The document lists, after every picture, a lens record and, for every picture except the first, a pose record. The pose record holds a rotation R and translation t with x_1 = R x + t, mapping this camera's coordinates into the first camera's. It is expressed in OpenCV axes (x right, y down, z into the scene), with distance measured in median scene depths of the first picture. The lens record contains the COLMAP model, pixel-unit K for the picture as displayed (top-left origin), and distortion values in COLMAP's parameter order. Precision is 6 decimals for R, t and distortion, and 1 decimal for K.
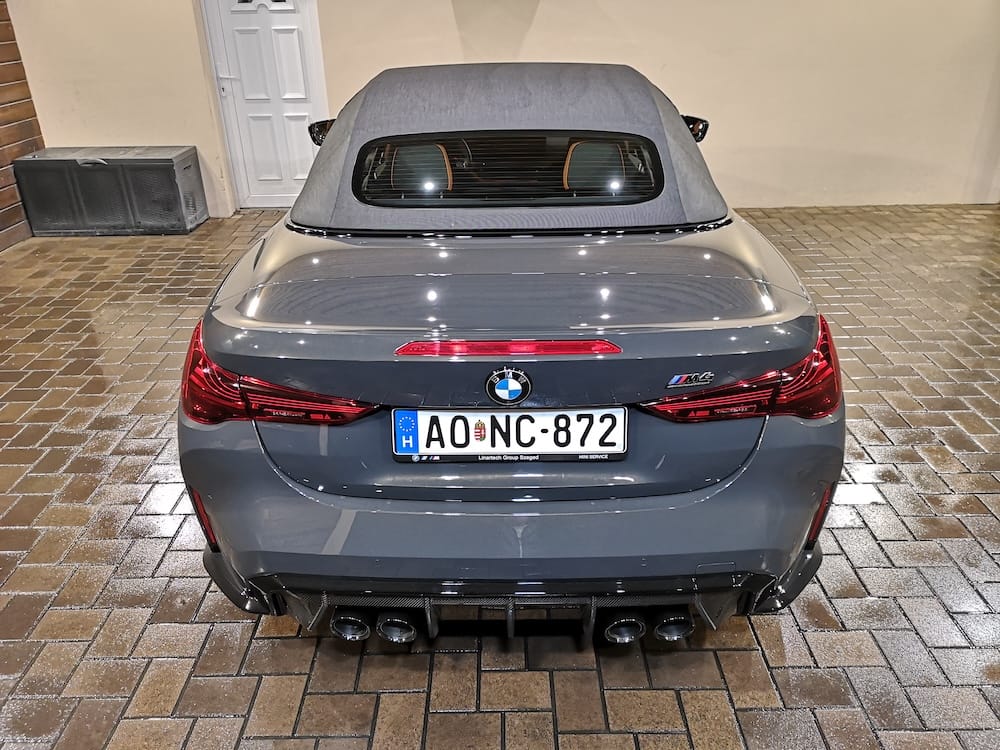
lens RADIAL K [[766.1, 0, 500.4], [0, 766.1, 368.6], [0, 0, 1]] dist [0.061064, -0.059860]
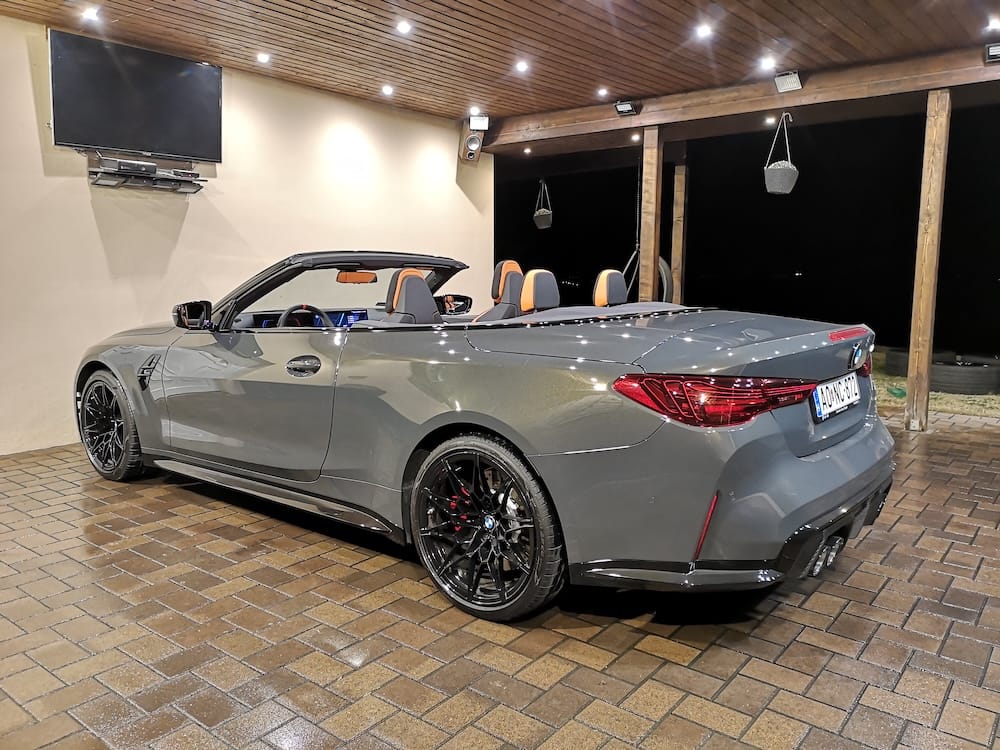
lens RADIAL K [[766.1, 0, 497.1], [0, 766.1, 369.1], [0, 0, 1]] dist [0.061064, -0.059860]
pose [[0.624283, -0.083146, 0.776761, -1.697907], [0.332369, 0.928106, -0.167778, 0.069167], [-0.706967, 0.362913, 0.607036, 0.493535]]
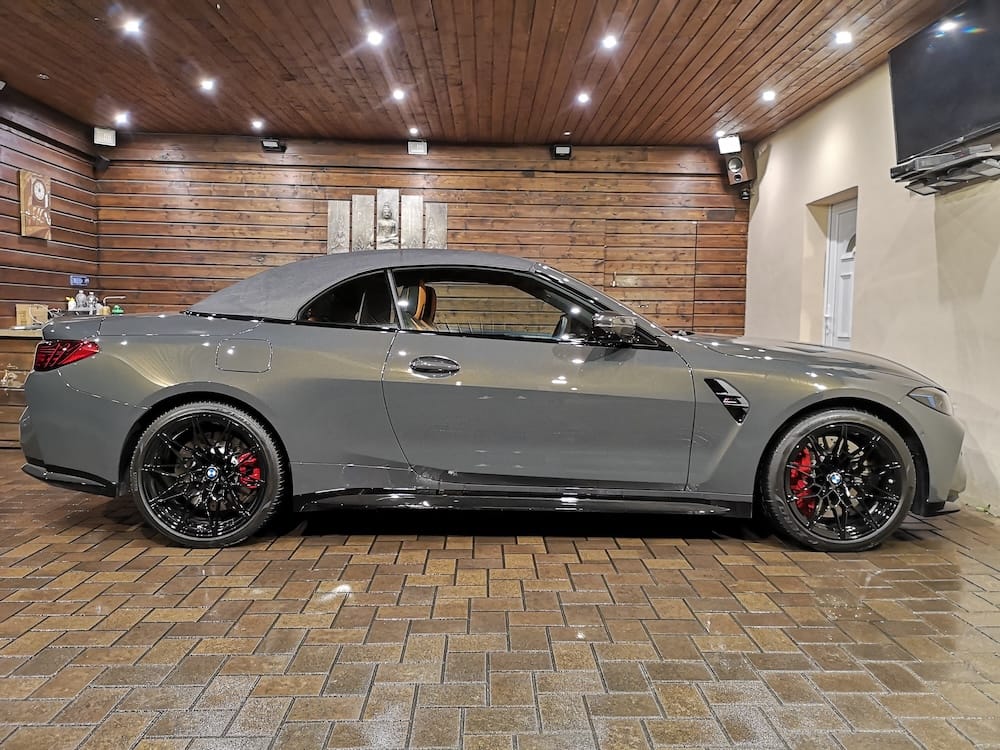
lens RADIAL K [[766.1, 0, 501.2], [0, 766.1, 372.1], [0, 0, 1]] dist [0.061064, -0.059860]
pose [[0.017066, 0.084604, -0.996269, 2.540140], [-0.448222, 0.891331, 0.068014, -0.636113], [0.893759, 0.445389, 0.053133, 2.052008]]
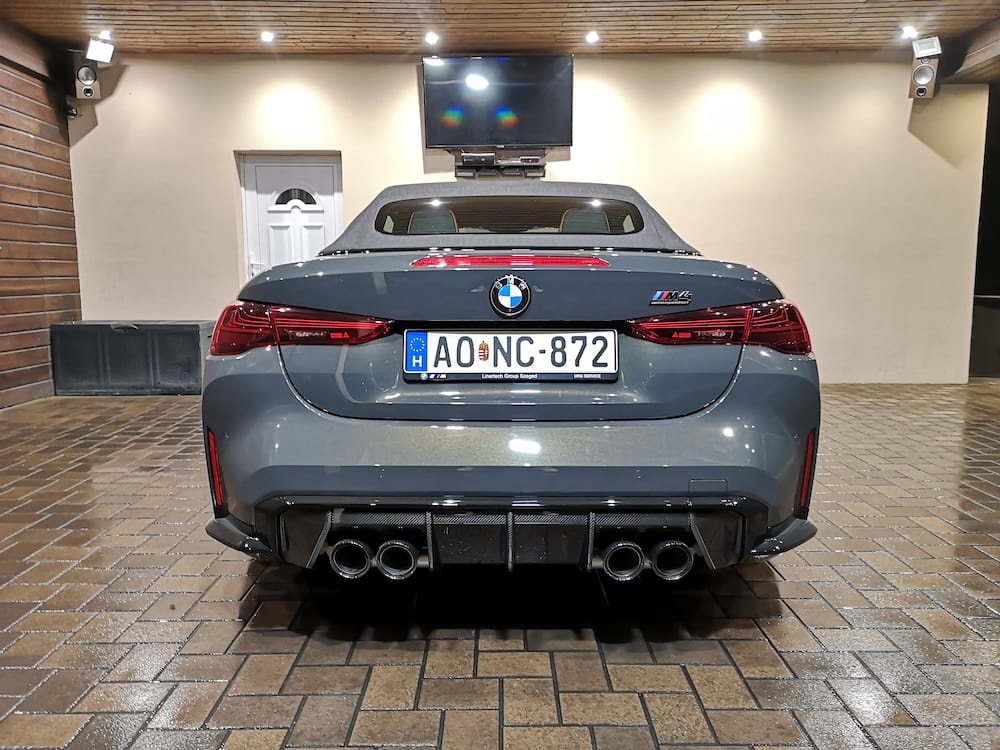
lens RADIAL K [[766.1, 0, 501.2], [0, 766.1, 368.5], [0, 0, 1]] dist [0.061064, -0.059860]
pose [[0.999924, 0.011964, 0.003006, -0.004523], [-0.010322, 0.944906, -0.327178, 0.460740], [-0.006754, 0.327122, 0.944958, -0.029372]]
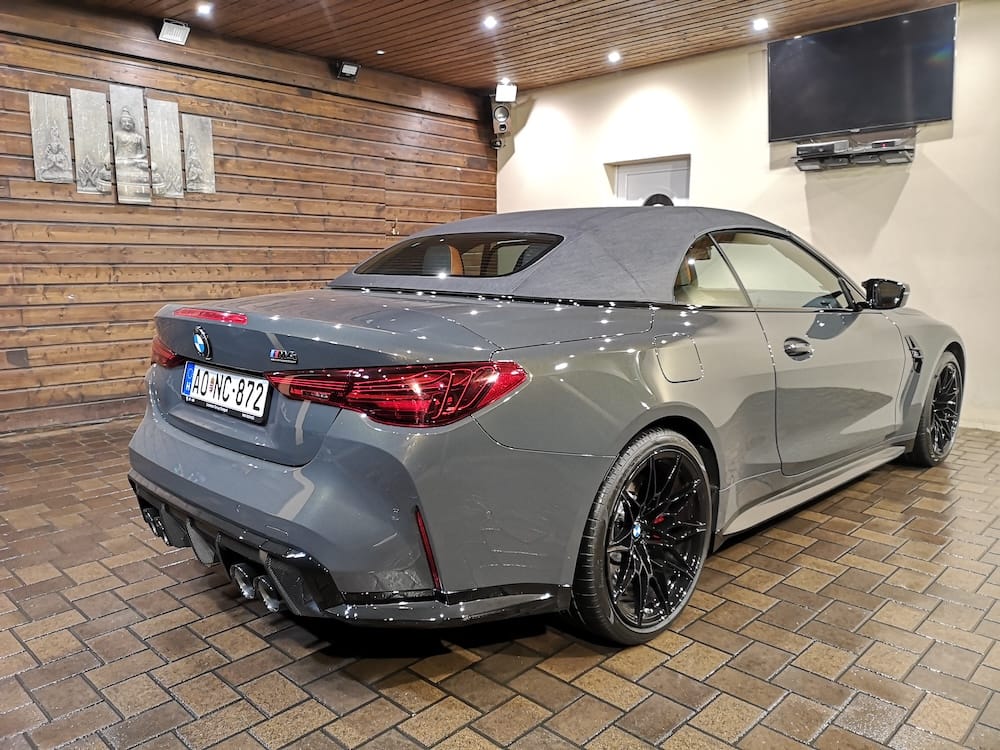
lens RADIAL K [[766.1, 0, 499.9], [0, 766.1, 371.3], [0, 0, 1]] dist [0.061064, -0.059860]
pose [[0.713639, 0.118067, -0.690492, 1.275895], [-0.316541, 0.933672, -0.167505, 0.126109], [0.624917, 0.338107, 0.703678, 0.344339]]
